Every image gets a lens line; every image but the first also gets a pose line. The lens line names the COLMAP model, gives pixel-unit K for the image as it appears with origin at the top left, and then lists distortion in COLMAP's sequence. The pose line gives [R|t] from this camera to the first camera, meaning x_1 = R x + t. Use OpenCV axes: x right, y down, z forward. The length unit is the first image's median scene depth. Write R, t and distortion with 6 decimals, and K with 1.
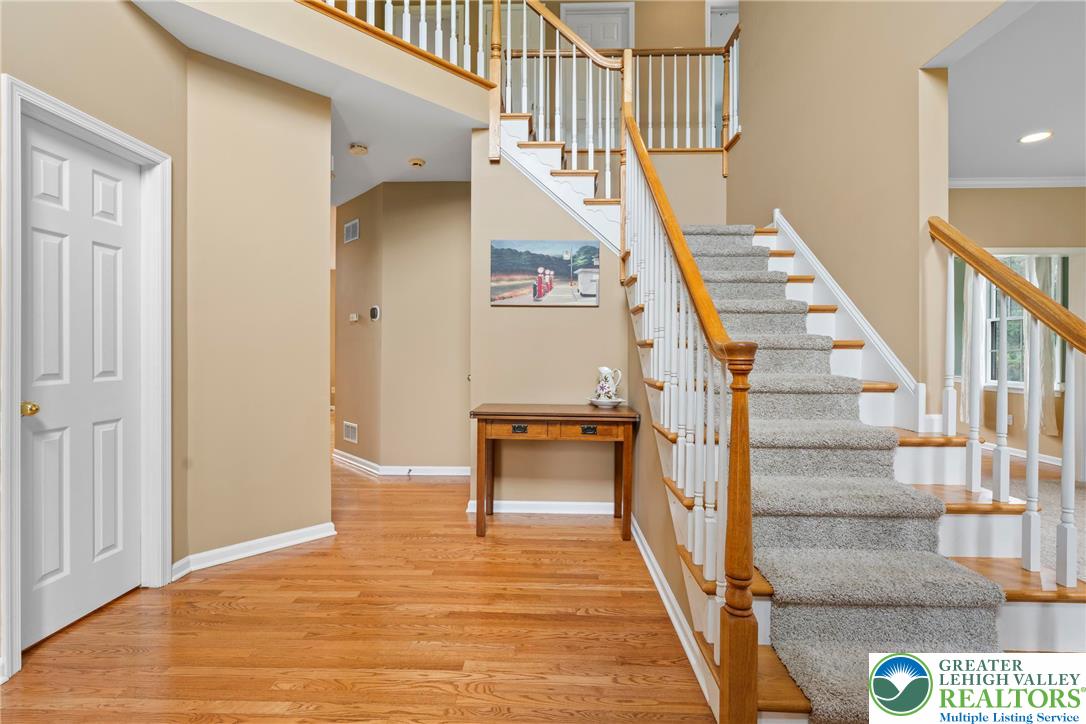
lens RADIAL K [[489.1, 0, 541.7], [0, 489.1, 355.8], [0, 0, 1]] dist [-0.007985, 0.000720]
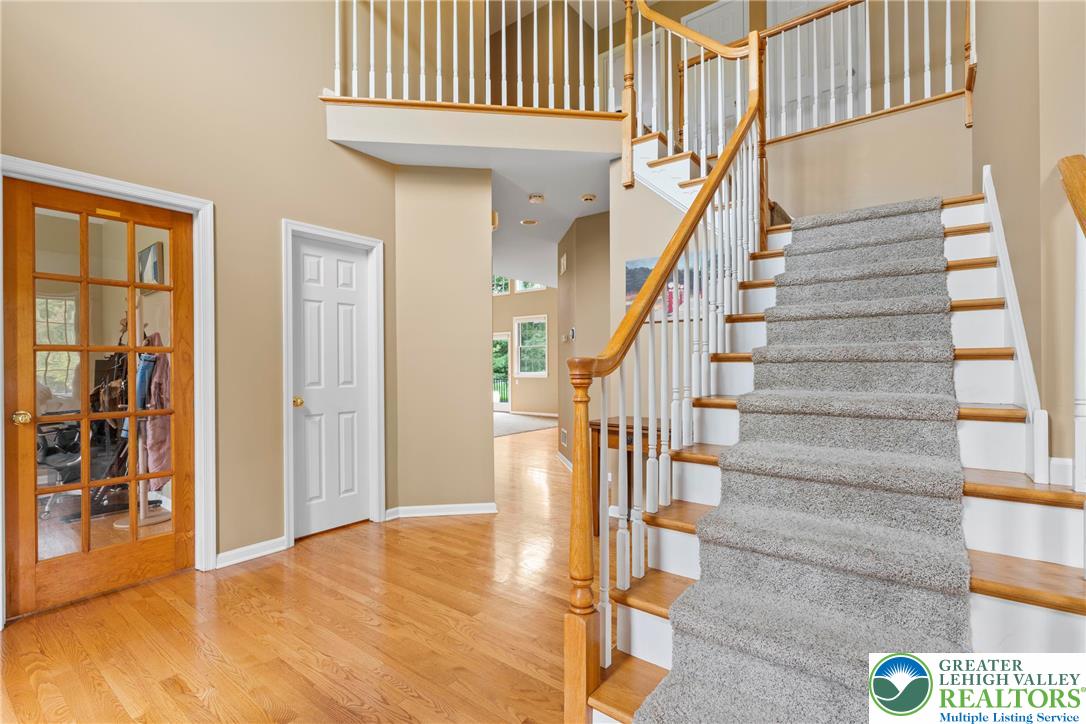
lens RADIAL K [[495.5, 0, 540.0], [0, 495.5, 369.5], [0, 0, 1]] dist [-0.001513, 0.000076]
pose [[0.808674, -0.004730, -0.588238, 0.423595], [0.002450, 0.999986, -0.004674, 0.001287], [0.588252, 0.002338, 0.808674, 0.028477]]
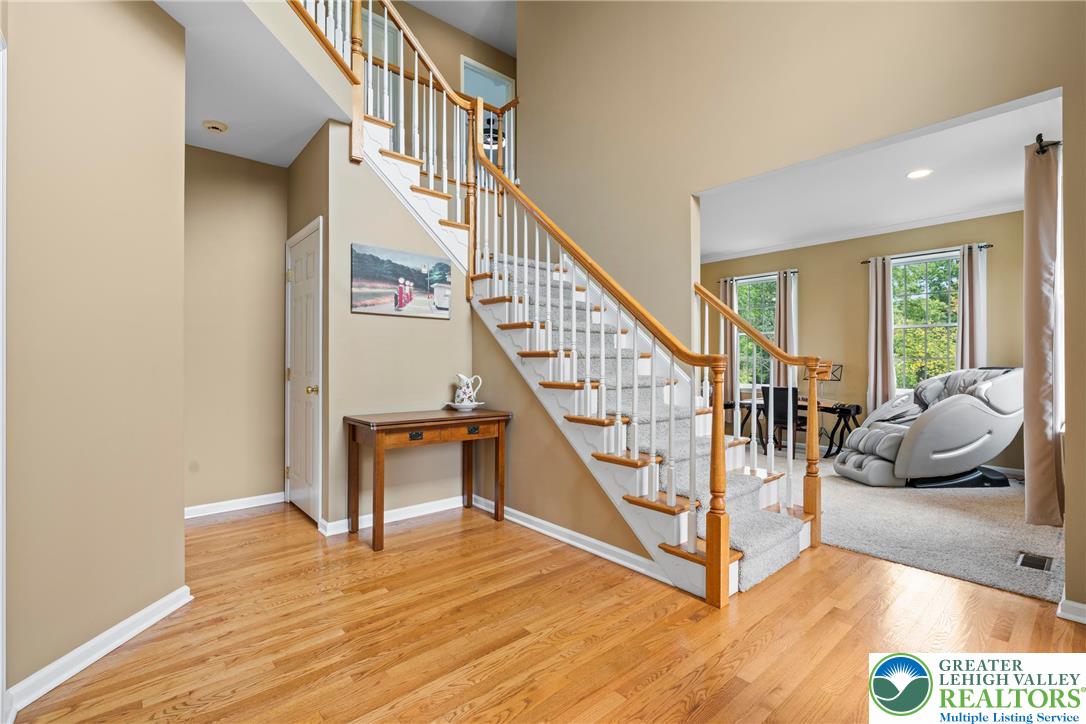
lens RADIAL K [[484.5, 0, 538.0], [0, 484.5, 362.8], [0, 0, 1]] dist [-0.004085, 0.000074]
pose [[0.740652, -0.005123, 0.671870, -0.528869], [0.006920, 0.999976, -0.000004, -0.002179], [-0.671853, 0.004652, 0.740670, 0.071478]]
